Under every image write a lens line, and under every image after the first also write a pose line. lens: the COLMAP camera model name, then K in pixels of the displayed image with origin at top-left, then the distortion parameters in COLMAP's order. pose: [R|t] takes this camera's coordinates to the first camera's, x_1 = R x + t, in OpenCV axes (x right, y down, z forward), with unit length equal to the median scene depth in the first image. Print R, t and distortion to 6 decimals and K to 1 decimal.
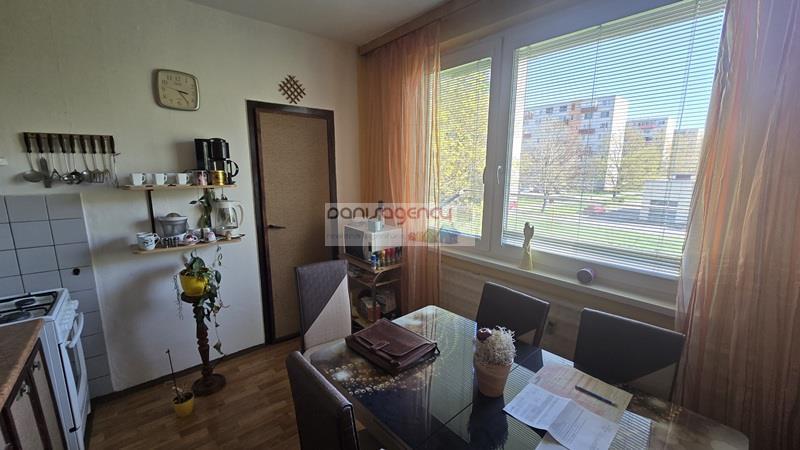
lens RADIAL K [[327.6, 0, 398.2], [0, 327.6, 230.2], [0, 0, 1]] dist [-0.001640, -0.000044]
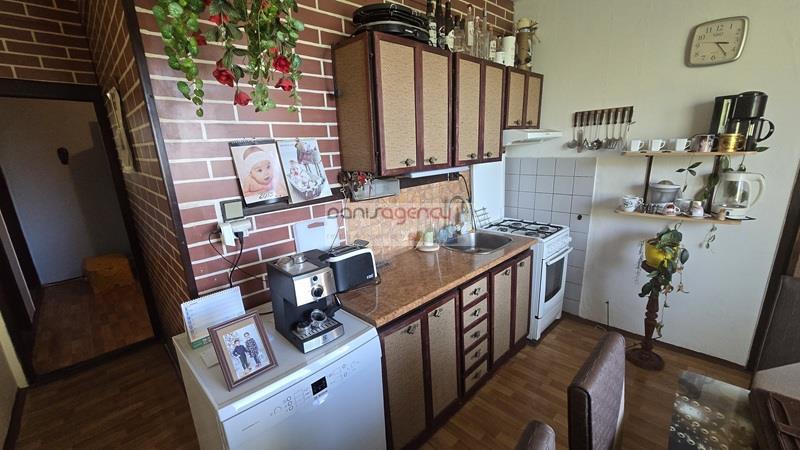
lens RADIAL K [[327.6, 0, 397.9], [0, 327.6, 228.4], [0, 0, 1]] dist [-0.001640, -0.000044]
pose [[0.085750, 0.235157, -0.968167, 0.234589], [-0.143240, 0.964561, 0.221595, -0.017198], [0.985966, 0.119679, 0.116395, 0.121017]]
